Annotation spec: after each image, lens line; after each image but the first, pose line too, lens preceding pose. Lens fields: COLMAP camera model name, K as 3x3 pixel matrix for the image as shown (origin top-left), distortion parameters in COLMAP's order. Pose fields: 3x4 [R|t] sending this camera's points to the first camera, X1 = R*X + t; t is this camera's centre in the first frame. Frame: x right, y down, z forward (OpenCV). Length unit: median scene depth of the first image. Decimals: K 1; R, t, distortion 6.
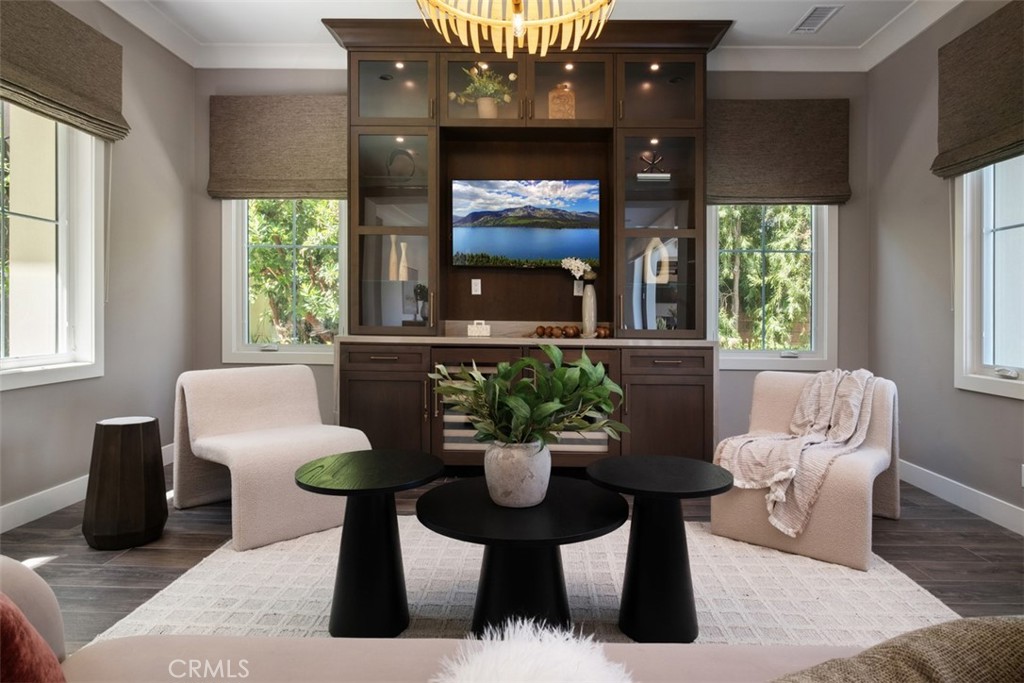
lens RADIAL K [[629.6, 0, 514.3], [0, 629.6, 329.1], [0, 0, 1]] dist [0.004691, -0.000699]
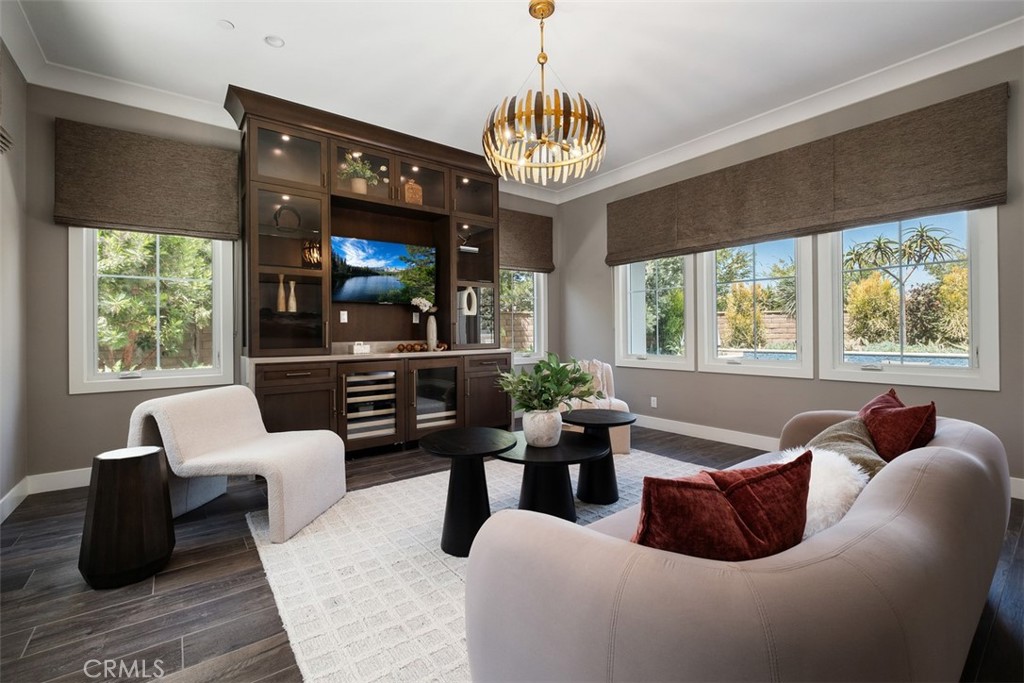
lens RADIAL K [[437.6, 0, 512.0], [0, 437.6, 341.5], [0, 0, 1]] dist [0.000256, -0.000701]
pose [[0.783765, -0.032154, 0.620225, -0.385649], [0.037601, 0.999284, 0.004289, -0.005987], [-0.619918, 0.019959, 0.784413, 0.057144]]
